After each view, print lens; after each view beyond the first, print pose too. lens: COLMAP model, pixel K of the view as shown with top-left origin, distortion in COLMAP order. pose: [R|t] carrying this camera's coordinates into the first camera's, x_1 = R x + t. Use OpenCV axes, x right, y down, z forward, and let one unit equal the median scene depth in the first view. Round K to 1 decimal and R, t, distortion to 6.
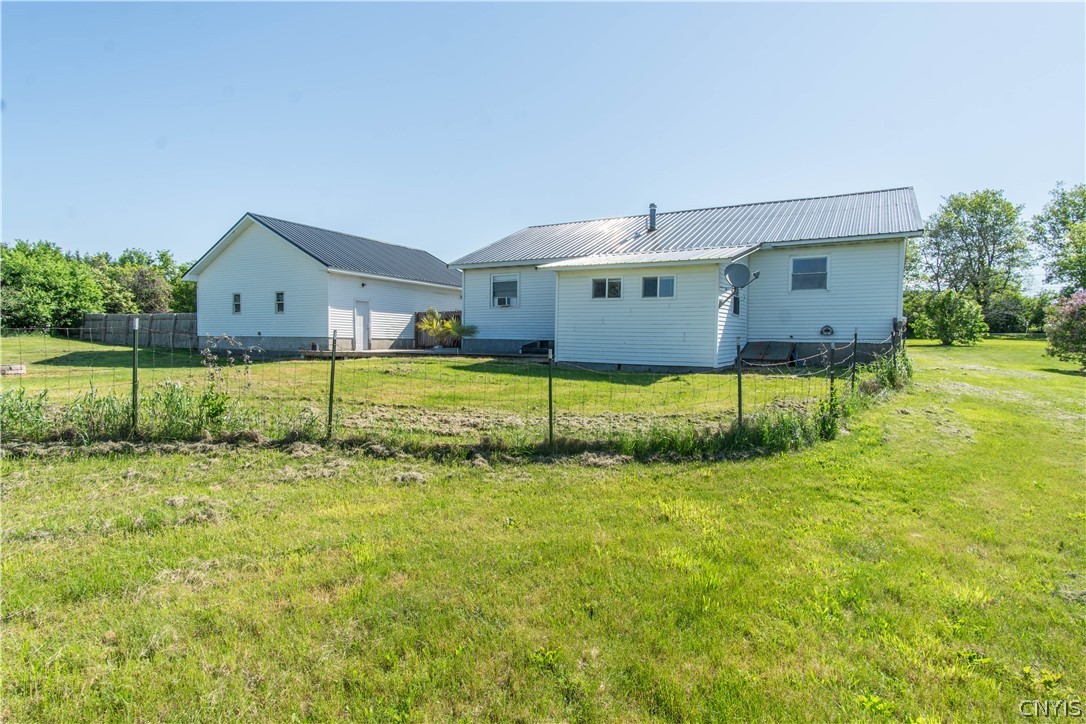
lens RADIAL K [[645.5, 0, 543.0], [0, 645.5, 362.0], [0, 0, 1]] dist [0.004761, 0.001272]
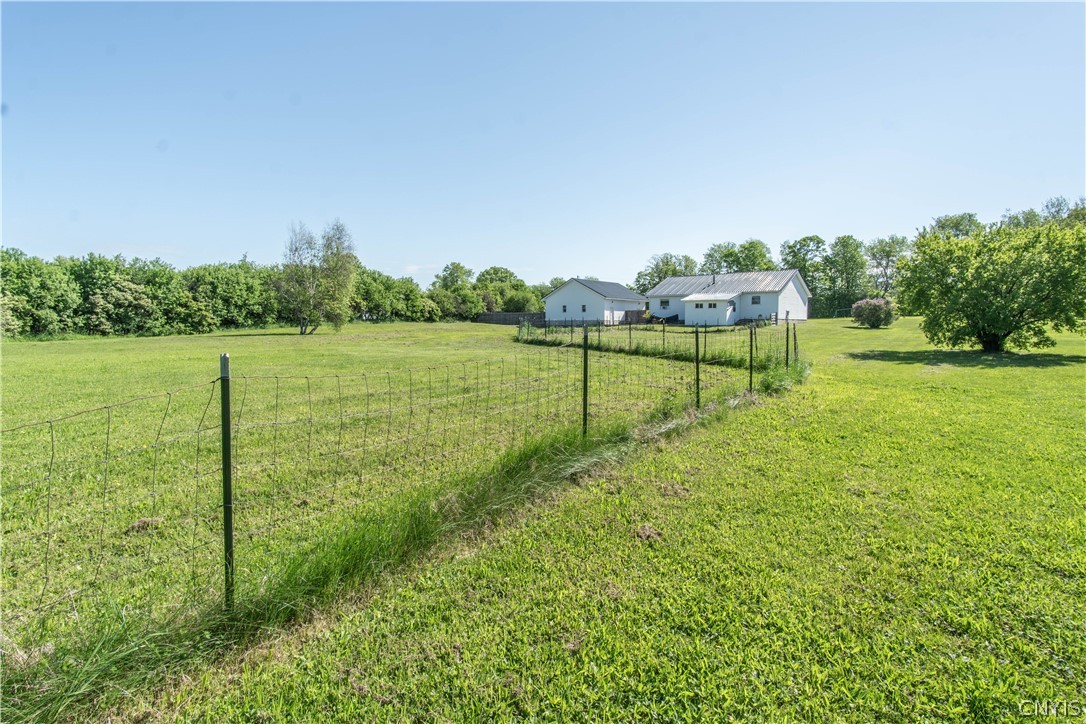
lens RADIAL K [[645.5, 0, 543.0], [0, 645.5, 362.0], [0, 0, 1]] dist [0.004761, 0.001272]
pose [[0.990658, -0.007726, -0.136150, -0.206734], [0.011151, 0.999640, 0.024407, 0.079525], [0.135913, -0.025697, 0.990388, -2.018399]]
